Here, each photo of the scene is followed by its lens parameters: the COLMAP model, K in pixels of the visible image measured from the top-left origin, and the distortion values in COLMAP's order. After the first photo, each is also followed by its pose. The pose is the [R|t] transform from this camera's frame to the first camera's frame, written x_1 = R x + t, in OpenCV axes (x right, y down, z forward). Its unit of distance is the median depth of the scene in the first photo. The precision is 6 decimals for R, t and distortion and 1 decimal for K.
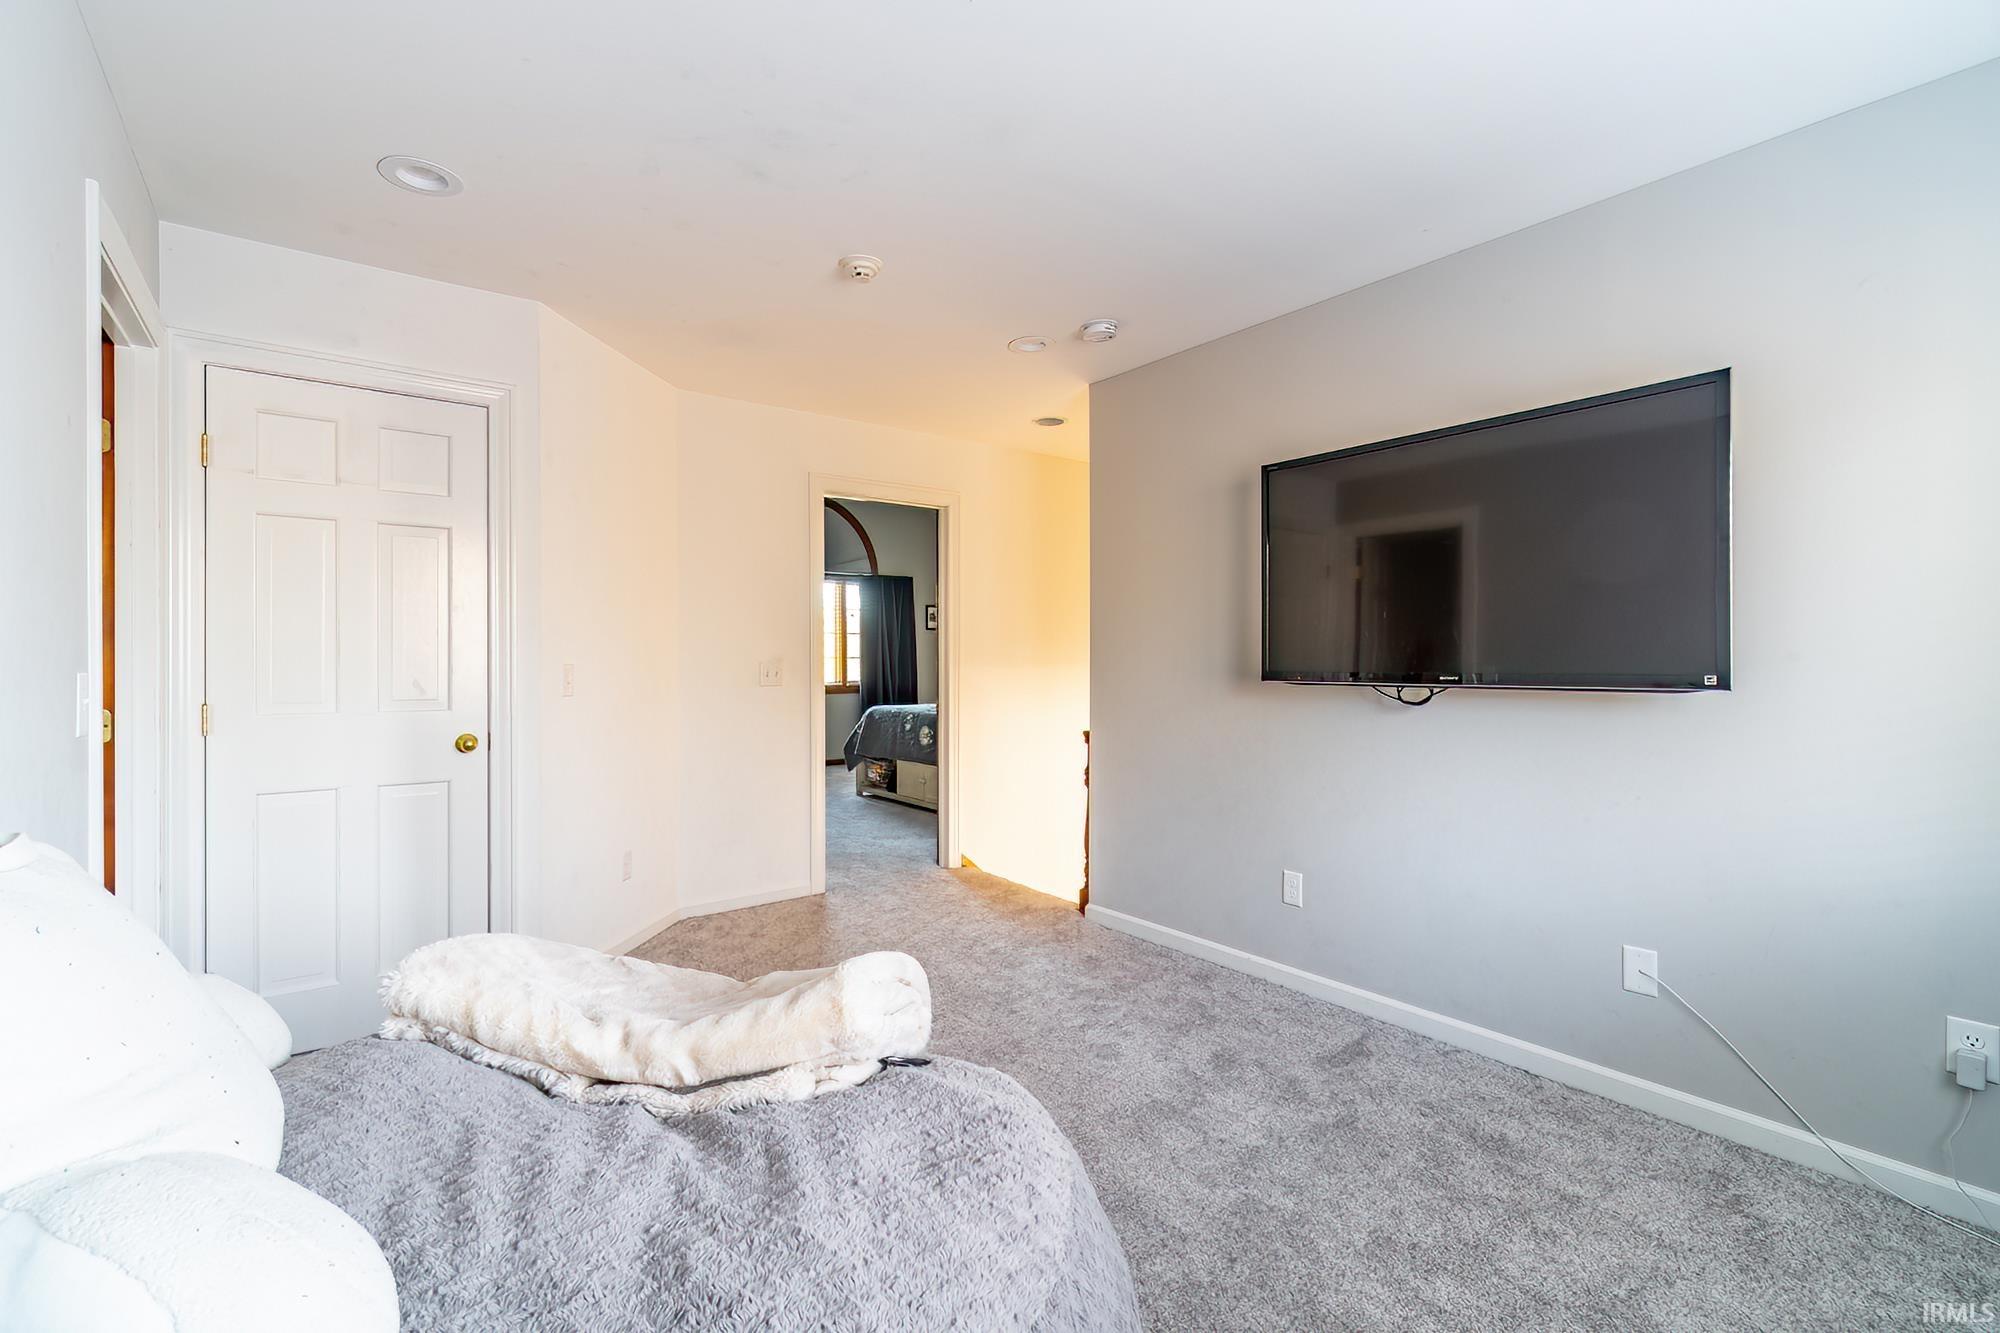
lens RADIAL K [[869.6, 0, 1000.0], [0, 869.6, 666.5], [0, 0, 1]] dist [-0.002229, -0.000323]
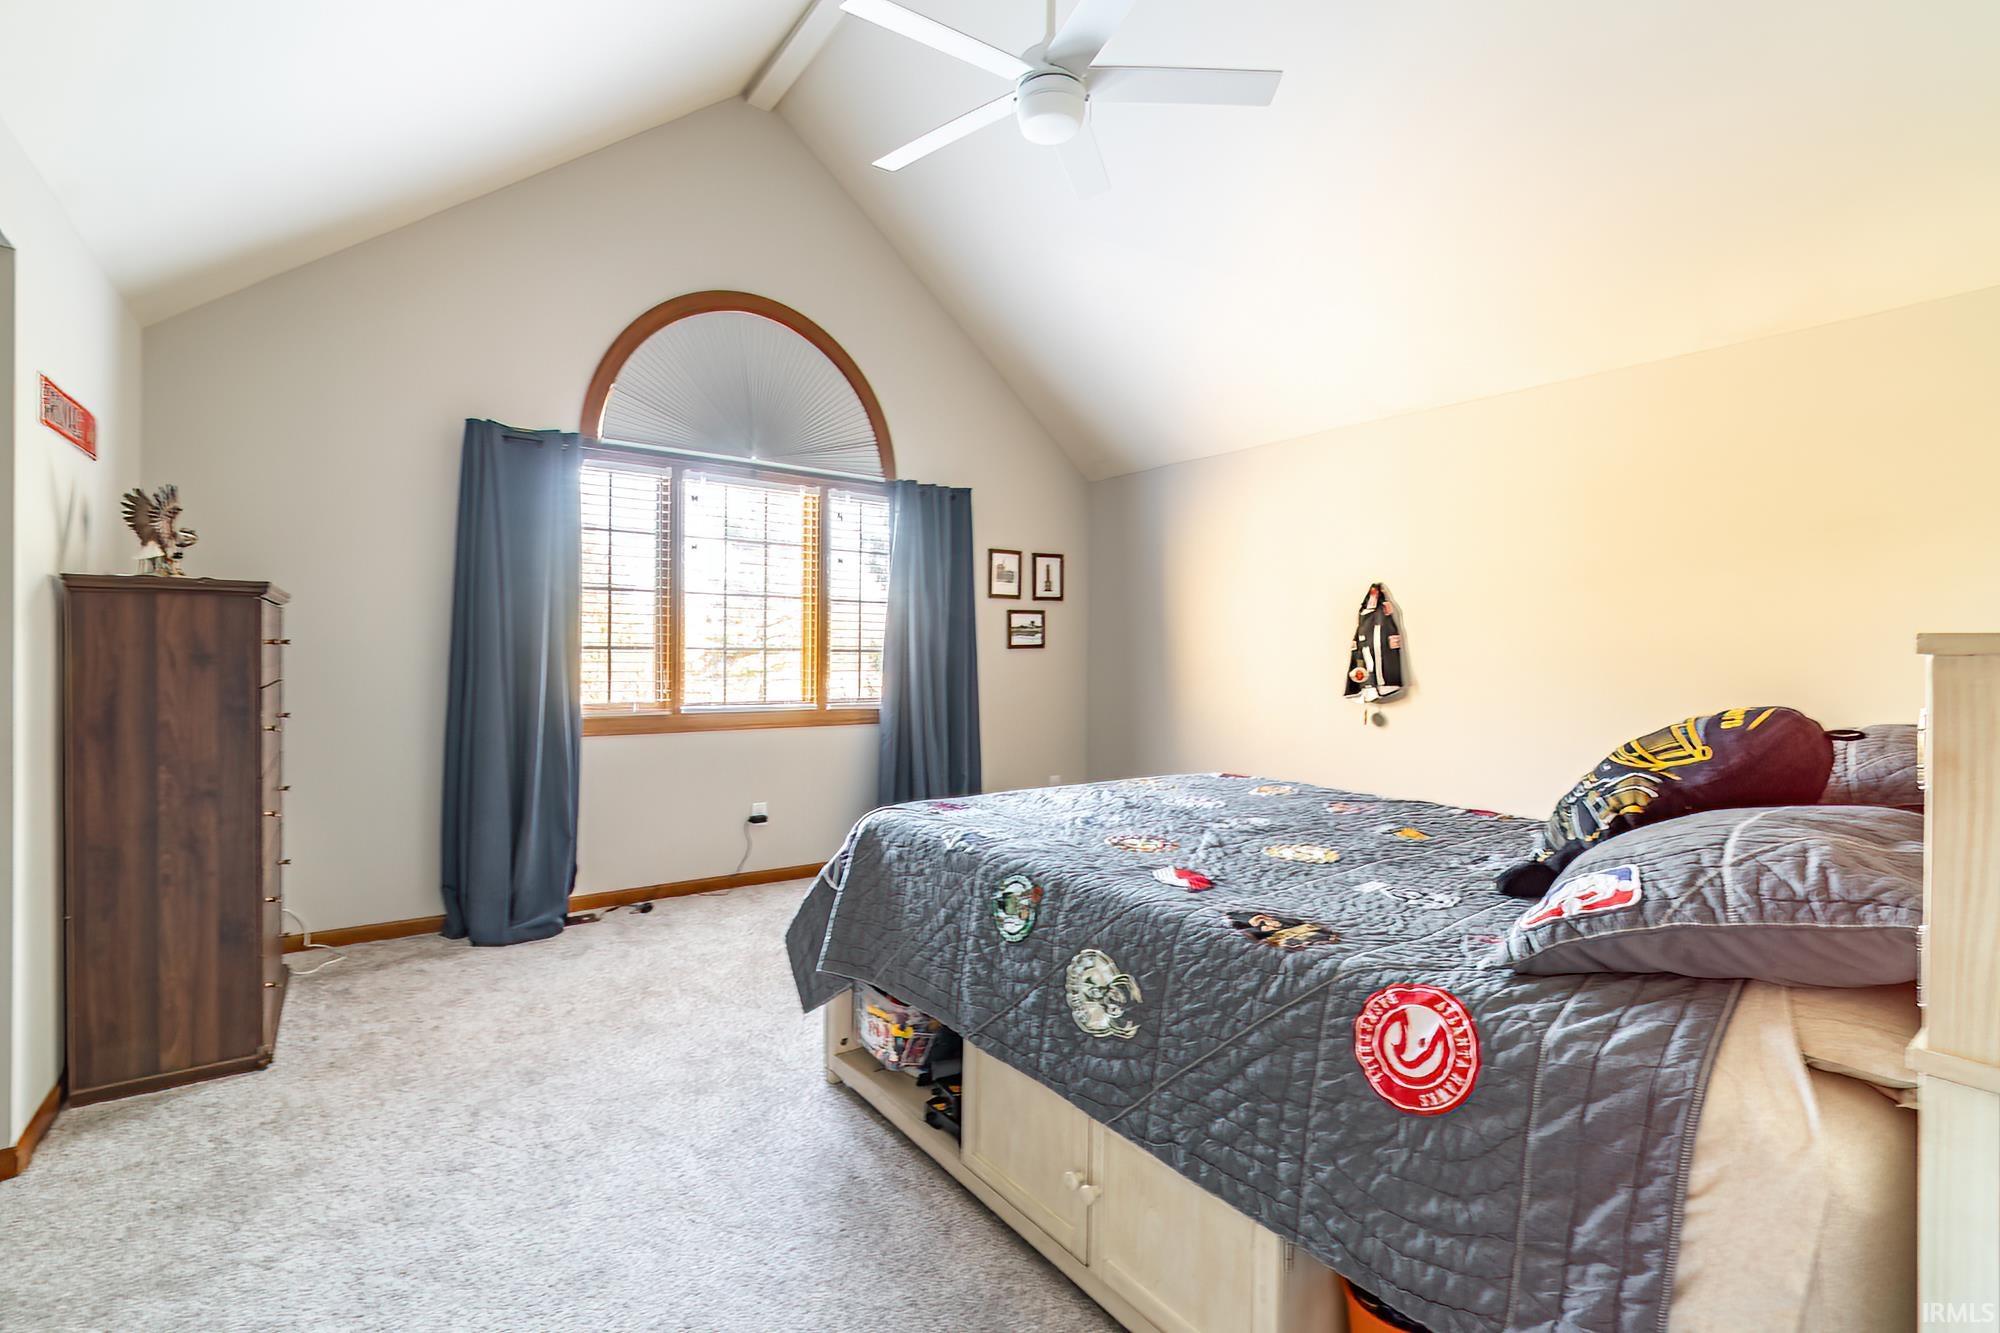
lens RADIAL K [[869.6, 0, 1000.0], [0, 869.6, 666.5], [0, 0, 1]] dist [-0.002229, -0.000323]
pose [[0.999779, 0.011953, -0.017297, -0.098630], [-0.011852, 0.999912, 0.005927, -0.006931], [0.017366, -0.005721, 0.999833, 0.697834]]
